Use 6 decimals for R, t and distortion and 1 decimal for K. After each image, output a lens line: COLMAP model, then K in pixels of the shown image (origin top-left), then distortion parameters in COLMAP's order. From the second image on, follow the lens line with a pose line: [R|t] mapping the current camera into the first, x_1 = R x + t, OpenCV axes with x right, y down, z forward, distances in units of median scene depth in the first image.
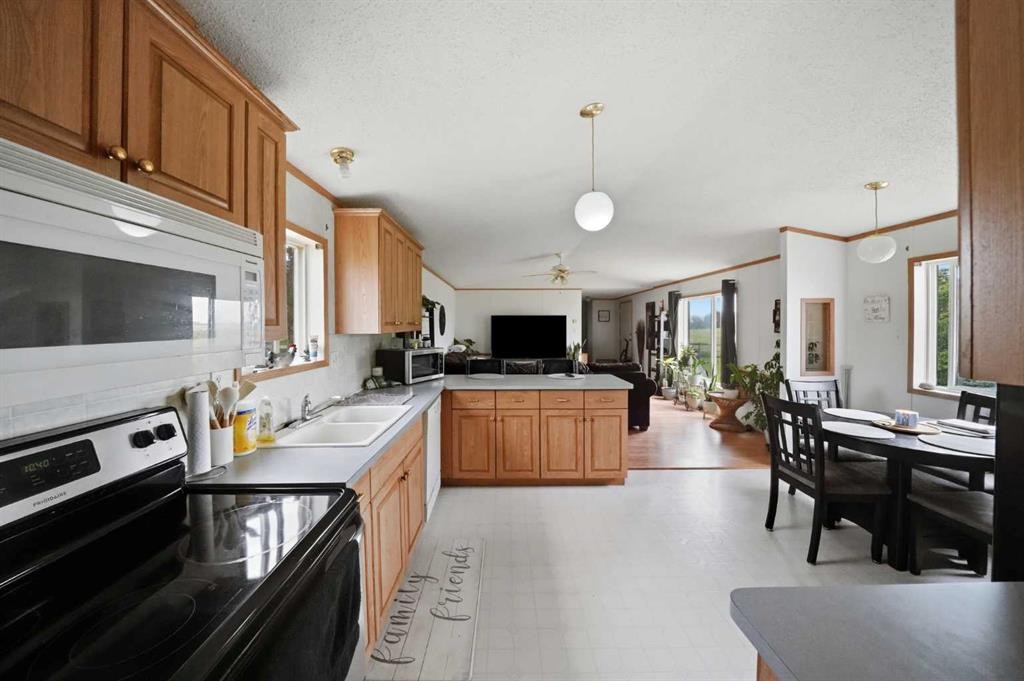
lens RADIAL K [[369.1, 0, 507.4], [0, 369.1, 329.4], [0, 0, 1]] dist [-0.000527, -0.000088]
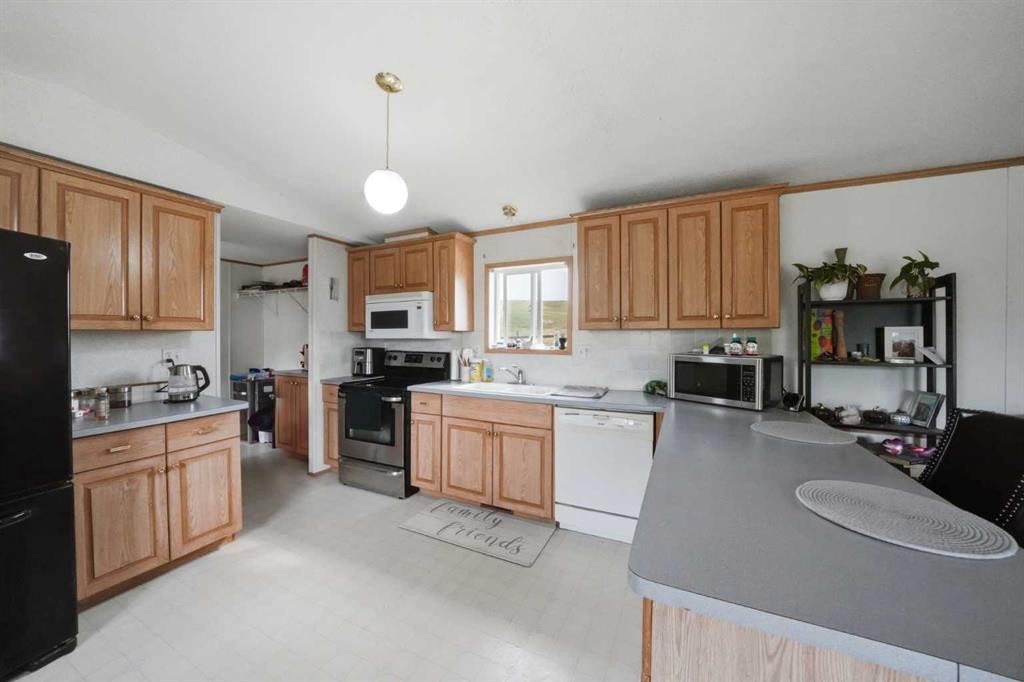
lens RADIAL K [[369.1, 0, 507.4], [0, 369.1, 329.9], [0, 0, 1]] dist [-0.000527, -0.000088]
pose [[-0.444225, 0.006028, -0.895895, 0.966894], [-0.003058, 0.999961, 0.008244, 0.003230], [0.895910, 0.006402, -0.444189, 1.759050]]
